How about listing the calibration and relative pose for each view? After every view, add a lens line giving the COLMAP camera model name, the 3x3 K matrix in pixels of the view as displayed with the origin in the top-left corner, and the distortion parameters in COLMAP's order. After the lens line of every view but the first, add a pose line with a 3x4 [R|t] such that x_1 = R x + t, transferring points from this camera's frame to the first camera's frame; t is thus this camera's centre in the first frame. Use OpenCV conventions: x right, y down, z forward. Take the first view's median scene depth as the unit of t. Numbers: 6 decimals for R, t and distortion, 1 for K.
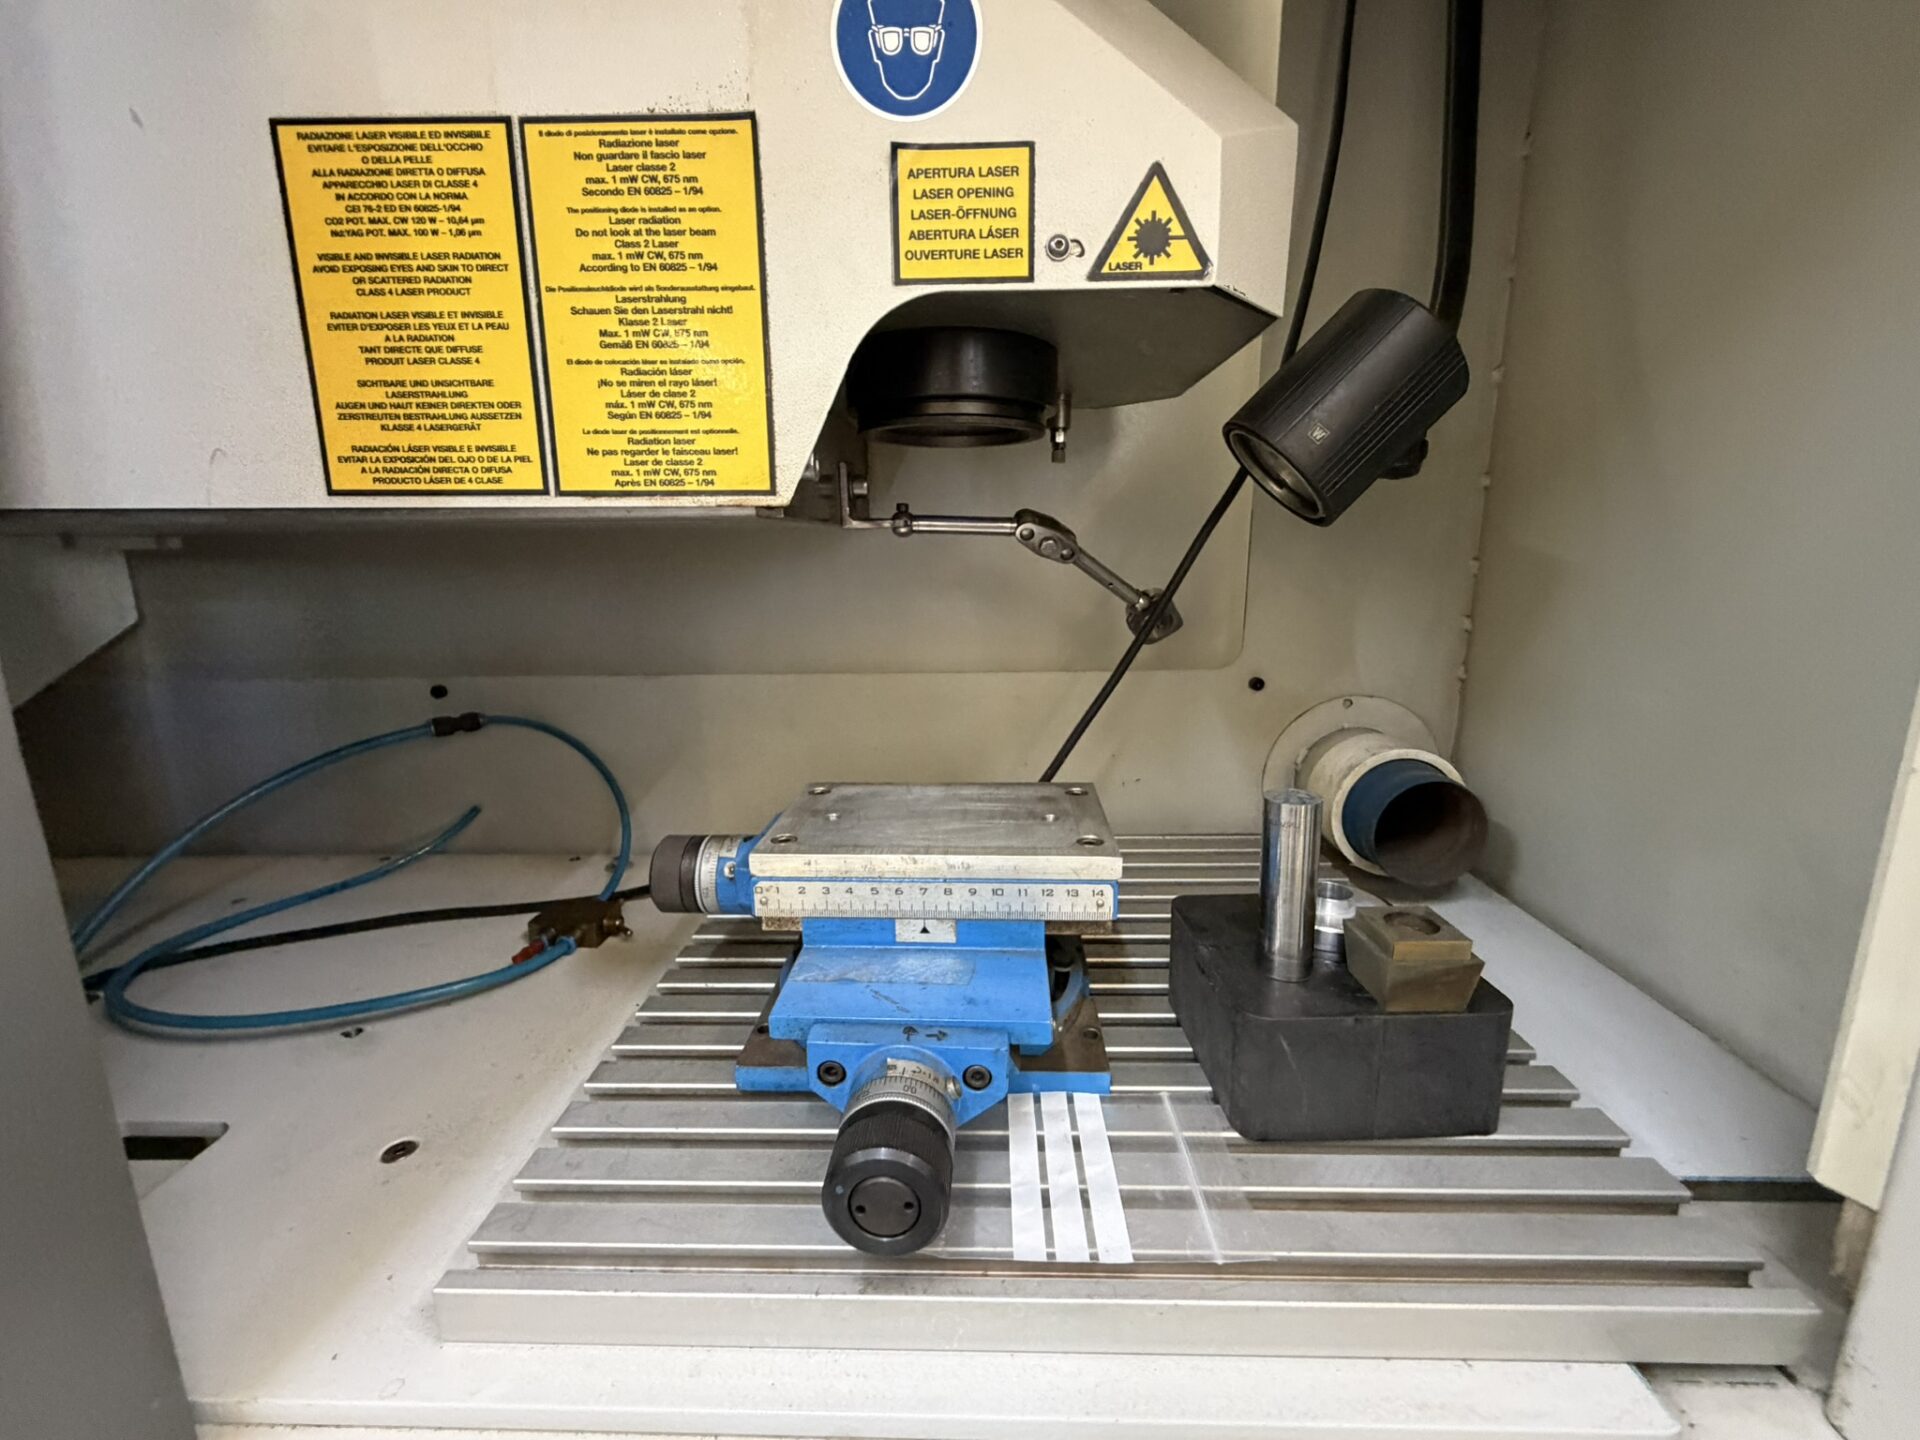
lens RADIAL K [[785.7, 0, 956.3], [0, 785.7, 721.5], [0, 0, 1]] dist [0.002814, -0.001287]
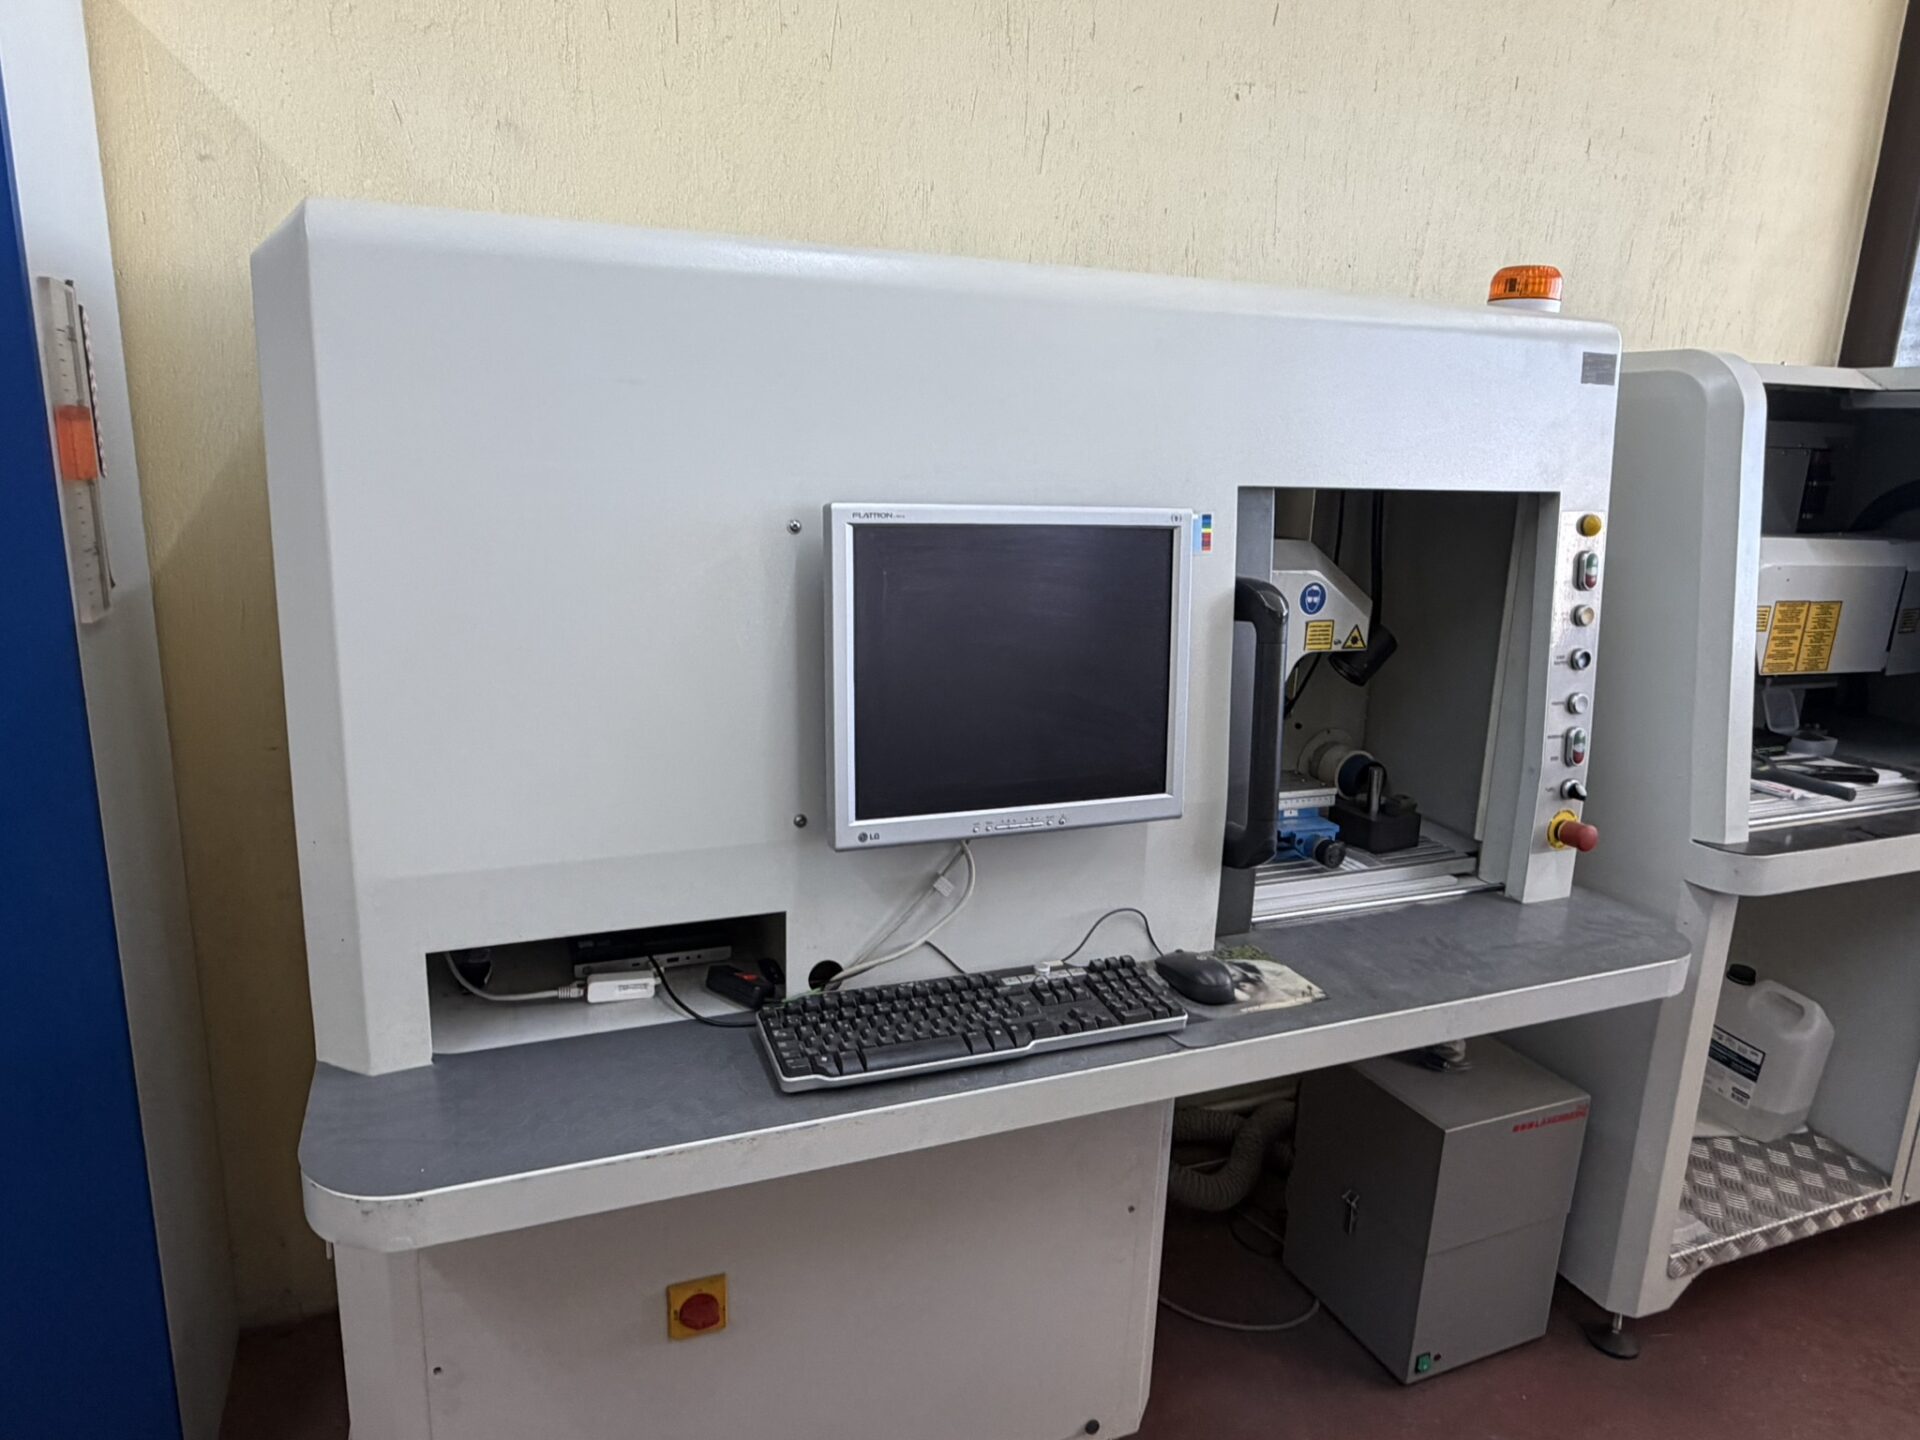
lens RADIAL K [[1197.8, 0, 939.4], [0, 1197.8, 717.8], [0, 0, 1]] dist [0.003119, -0.001760]
pose [[0.915578, -0.047103, 0.399373, -4.120868], [0.040426, 0.998866, 0.025131, -0.415274], [-0.400104, -0.006864, 0.916444, -3.778417]]
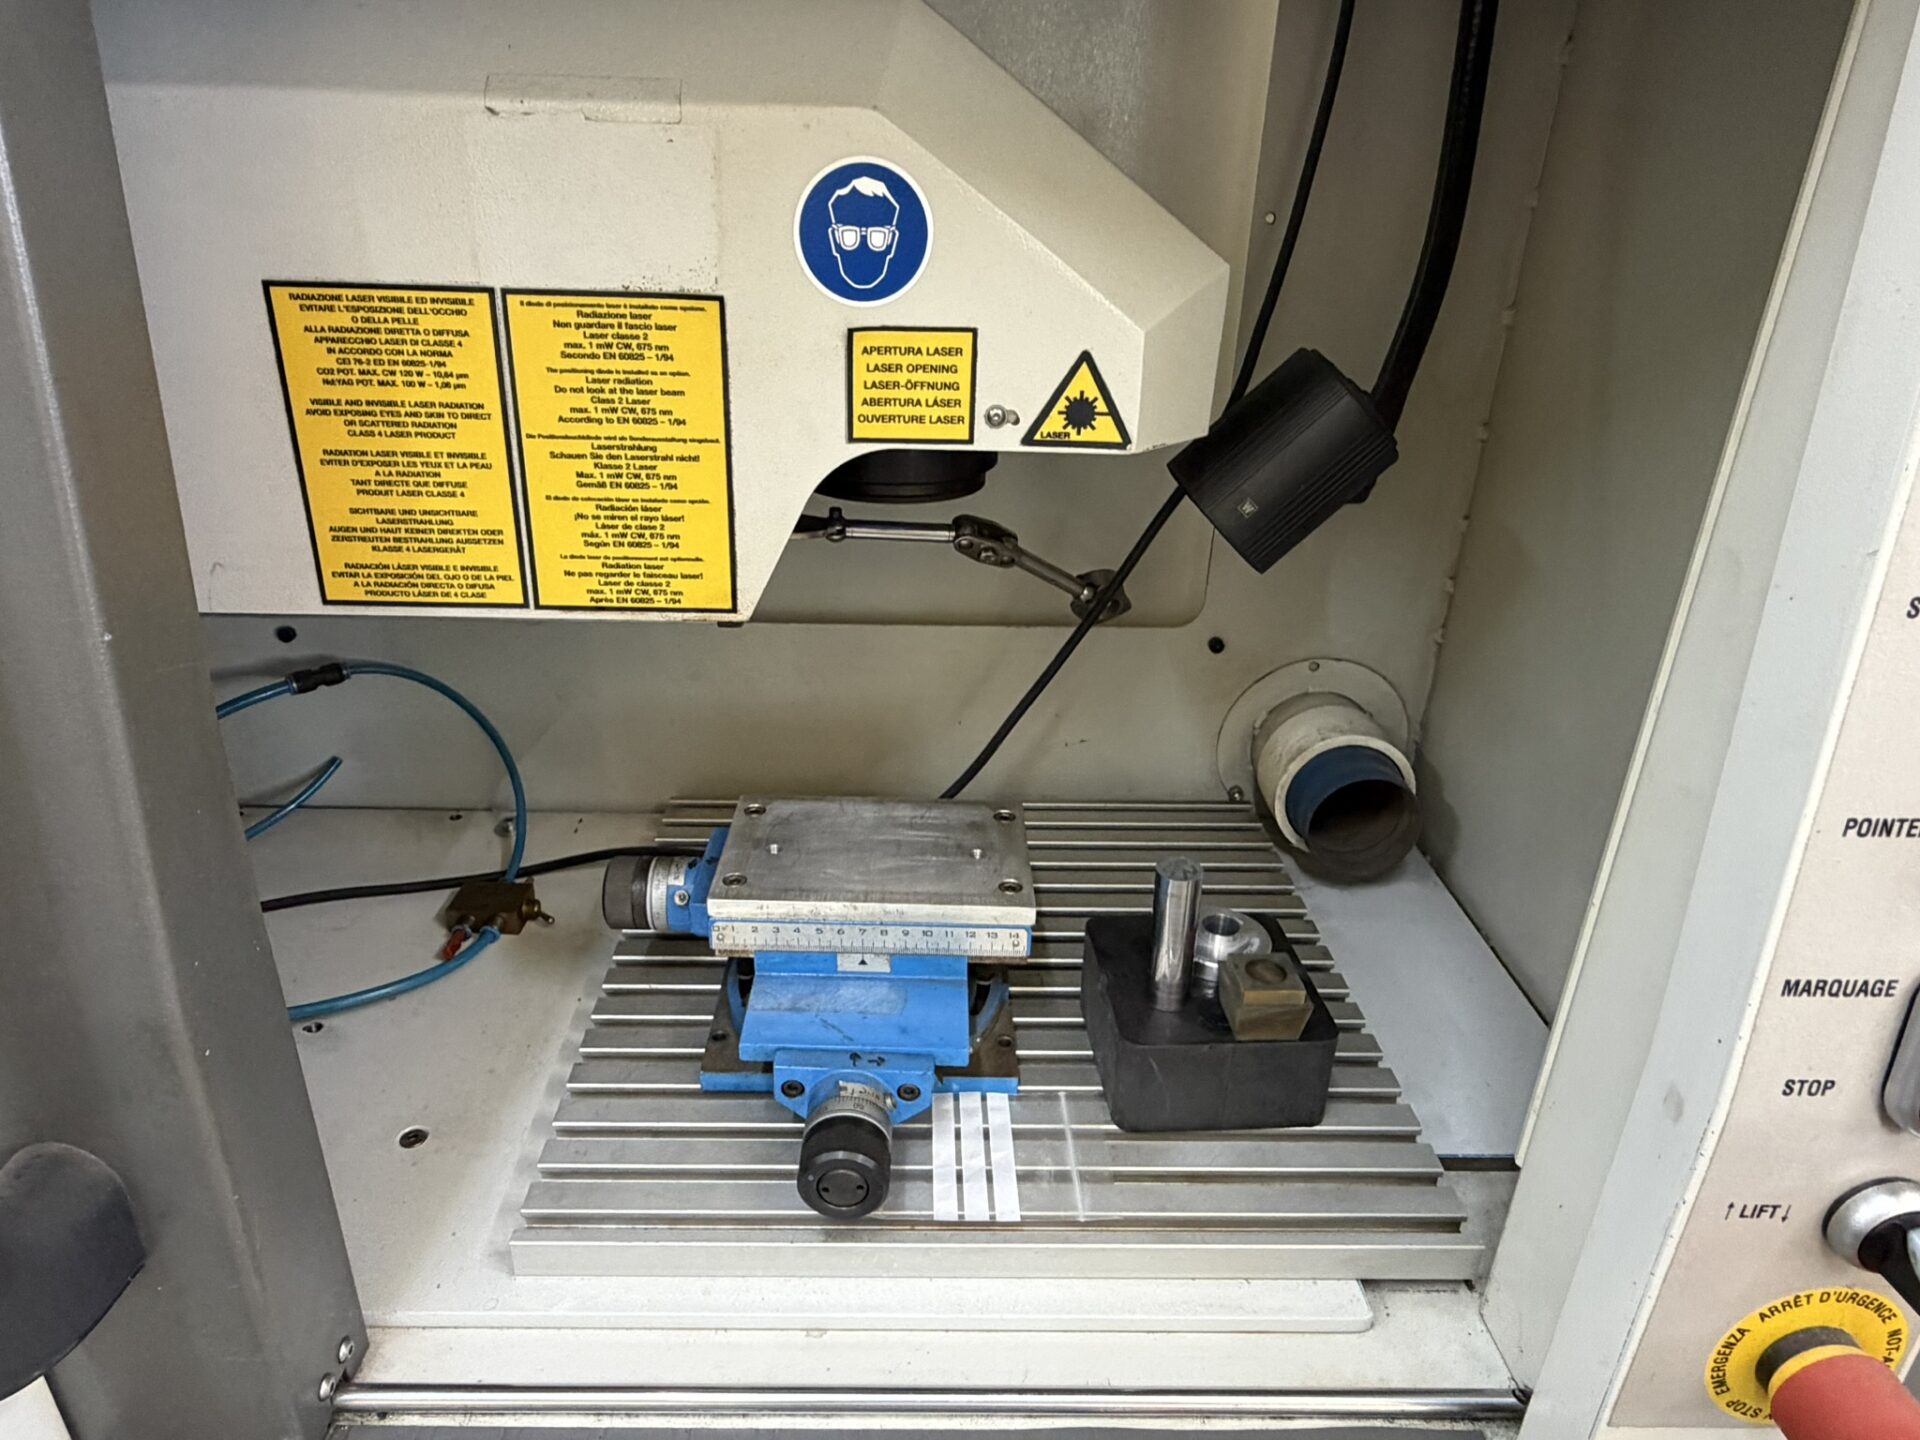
lens RADIAL K [[1197.8, 0, 913.4], [0, 1197.8, 728.9], [0, 0, 1]] dist [0.003119, -0.001760]
pose [[0.998925, 0.010650, 0.045119, -0.055058], [-0.020699, 0.973319, 0.228520, -0.521299], [-0.041481, -0.229208, 0.972493, -0.695573]]
